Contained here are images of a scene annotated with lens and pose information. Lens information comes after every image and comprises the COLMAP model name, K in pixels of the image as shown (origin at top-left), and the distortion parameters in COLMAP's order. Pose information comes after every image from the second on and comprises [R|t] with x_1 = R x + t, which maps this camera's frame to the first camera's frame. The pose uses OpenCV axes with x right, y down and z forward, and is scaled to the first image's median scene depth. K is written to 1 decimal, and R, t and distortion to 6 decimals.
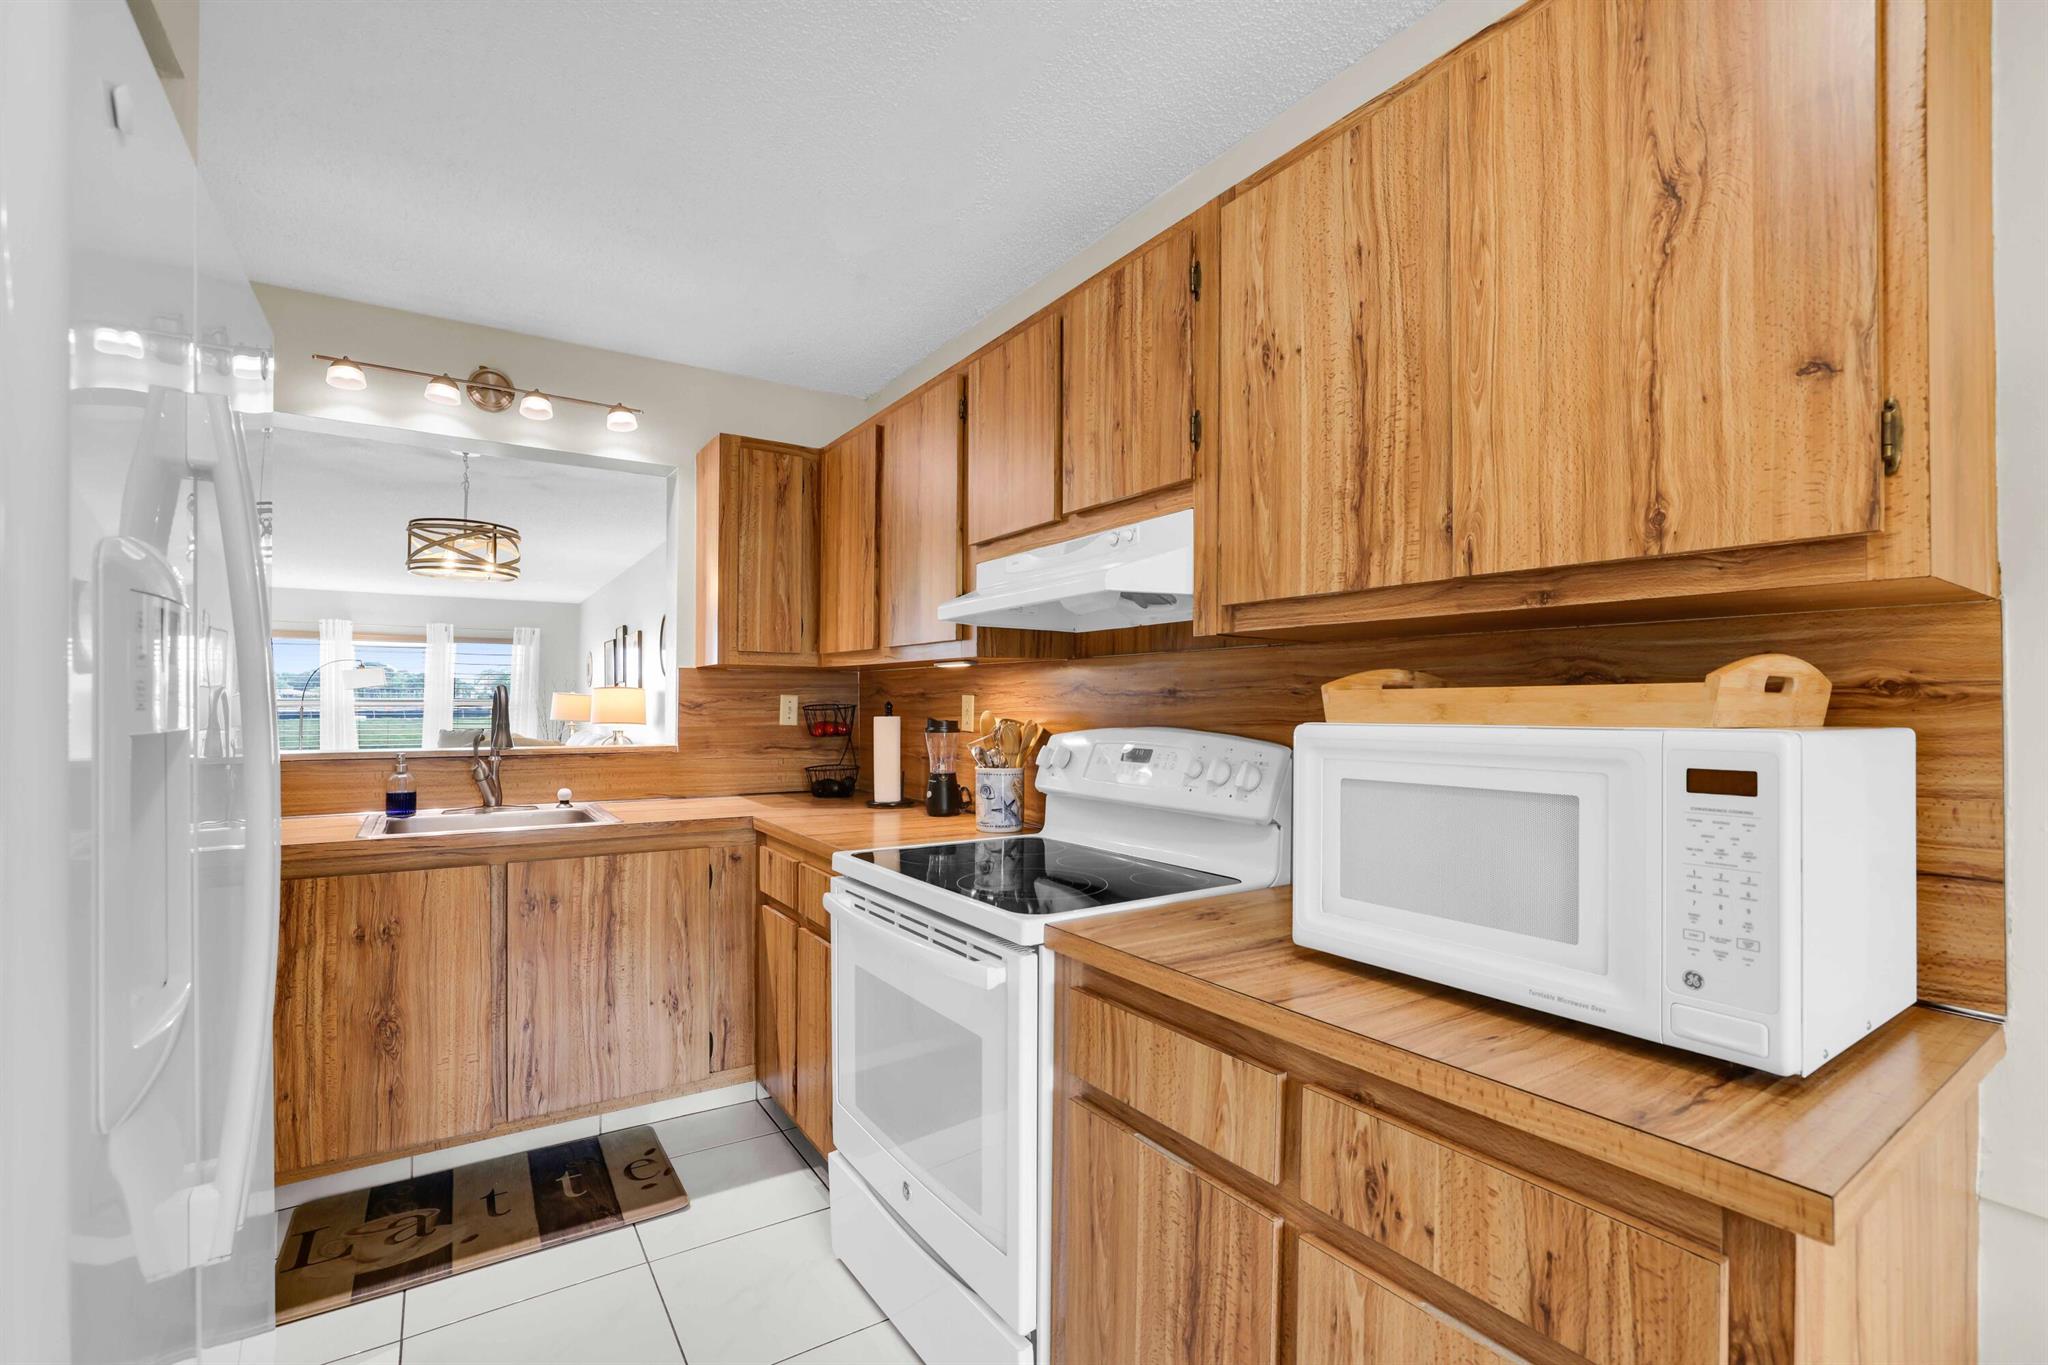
lens RADIAL K [[909.8, 0, 1032.6], [0, 909.8, 693.8], [0, 0, 1]] dist [-0.021328, 0.003403]
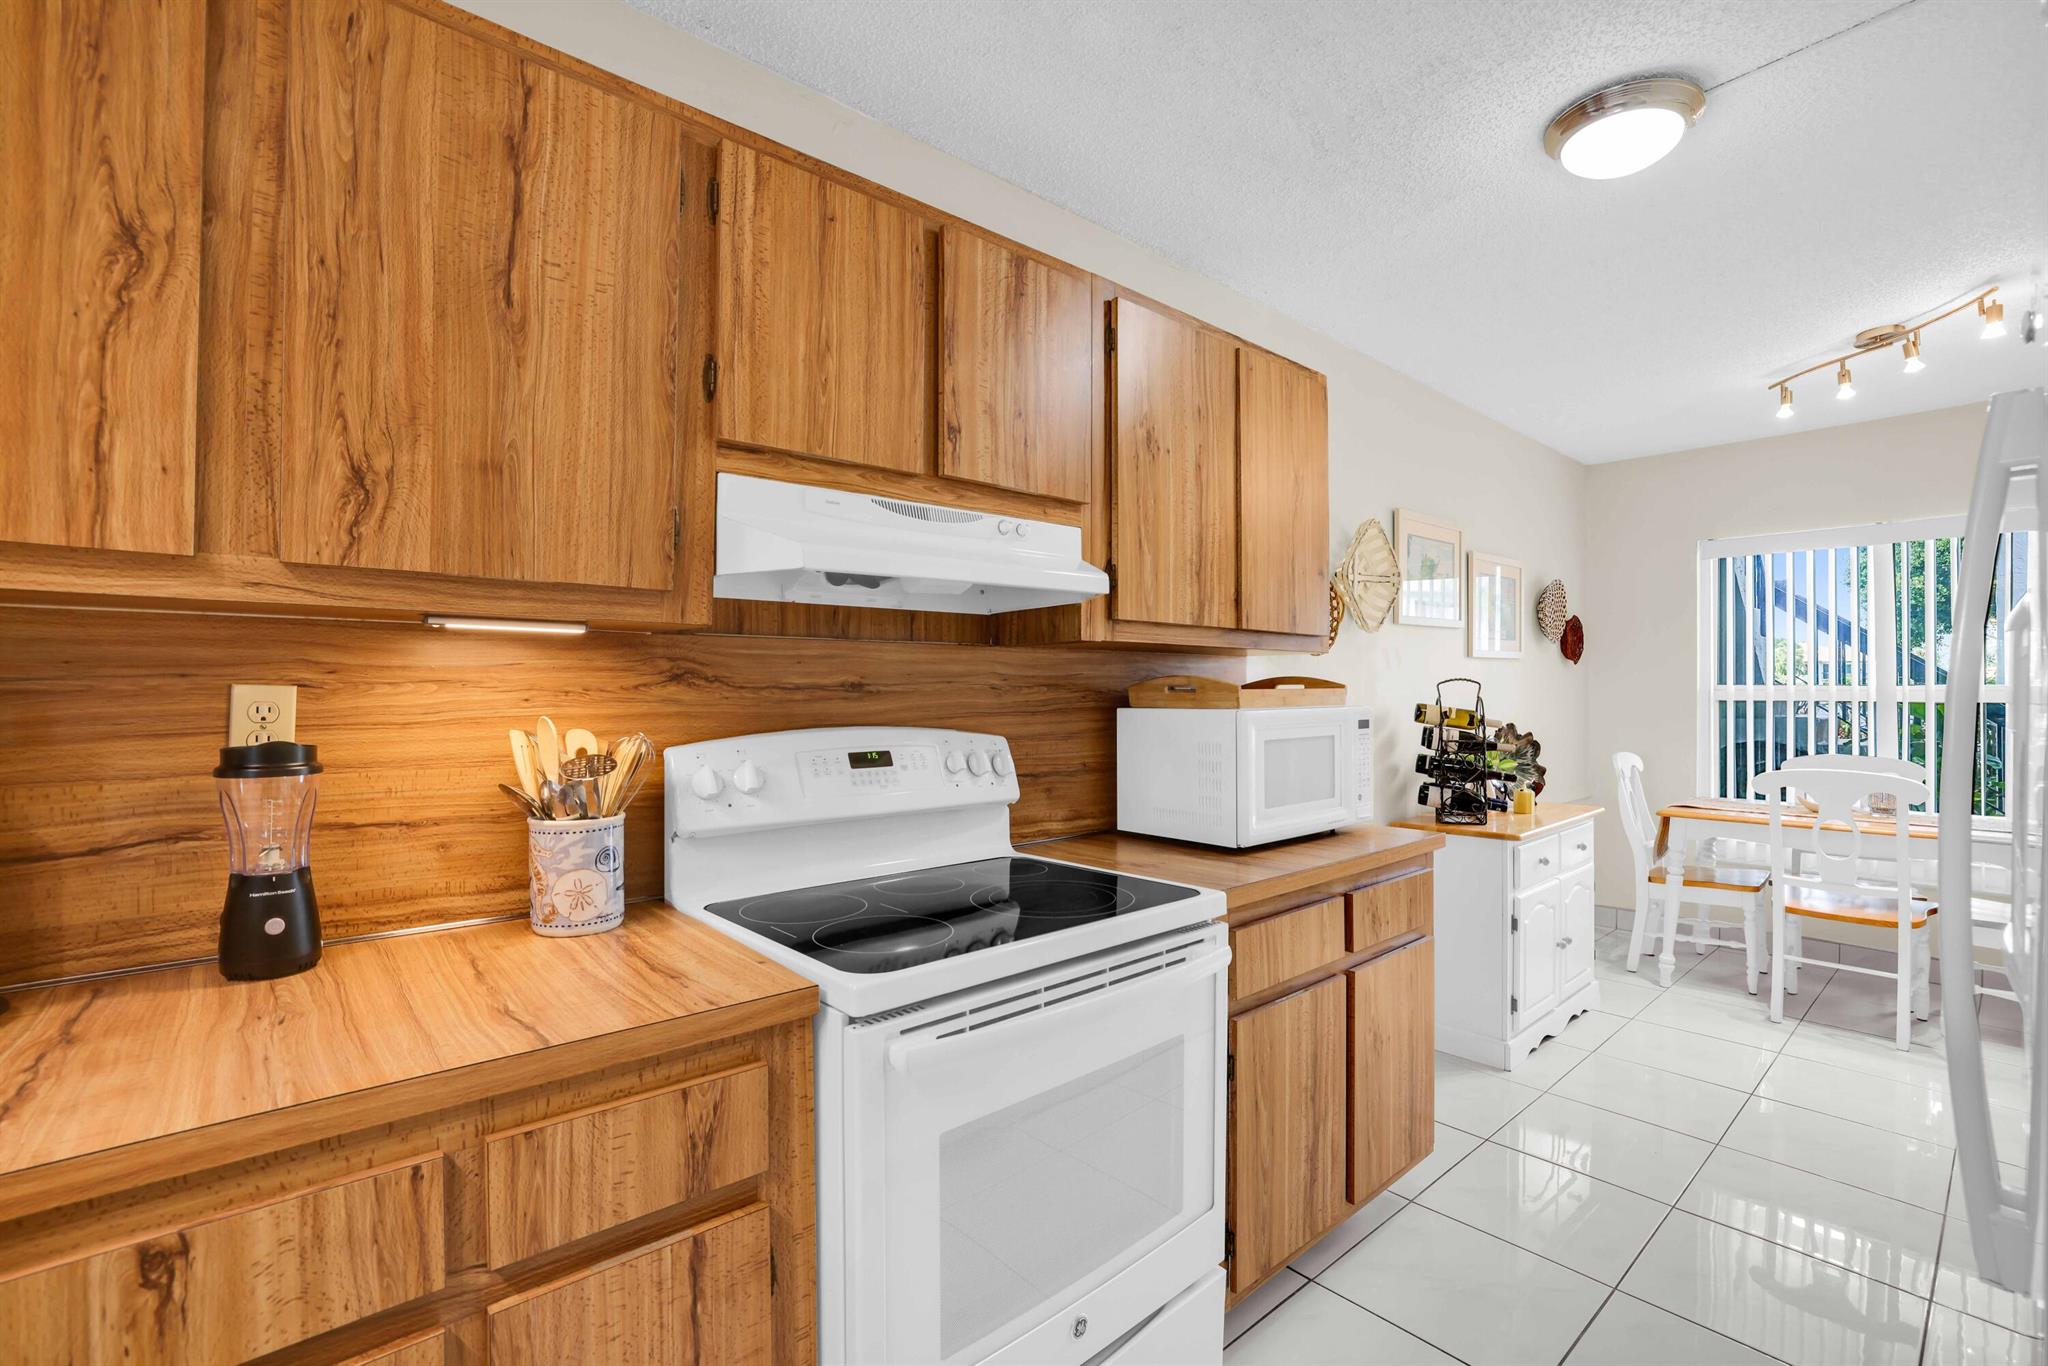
lens RADIAL K [[909.8, 0, 1064.4], [0, 909.8, 695.8], [0, 0, 1]] dist [-0.021328, 0.003403]
pose [[-0.157223, -0.003847, 0.987556, -0.907546], [-0.006121, 0.999977, 0.002921, 0.004043], [-0.987544, -0.005586, -0.157243, 1.141621]]
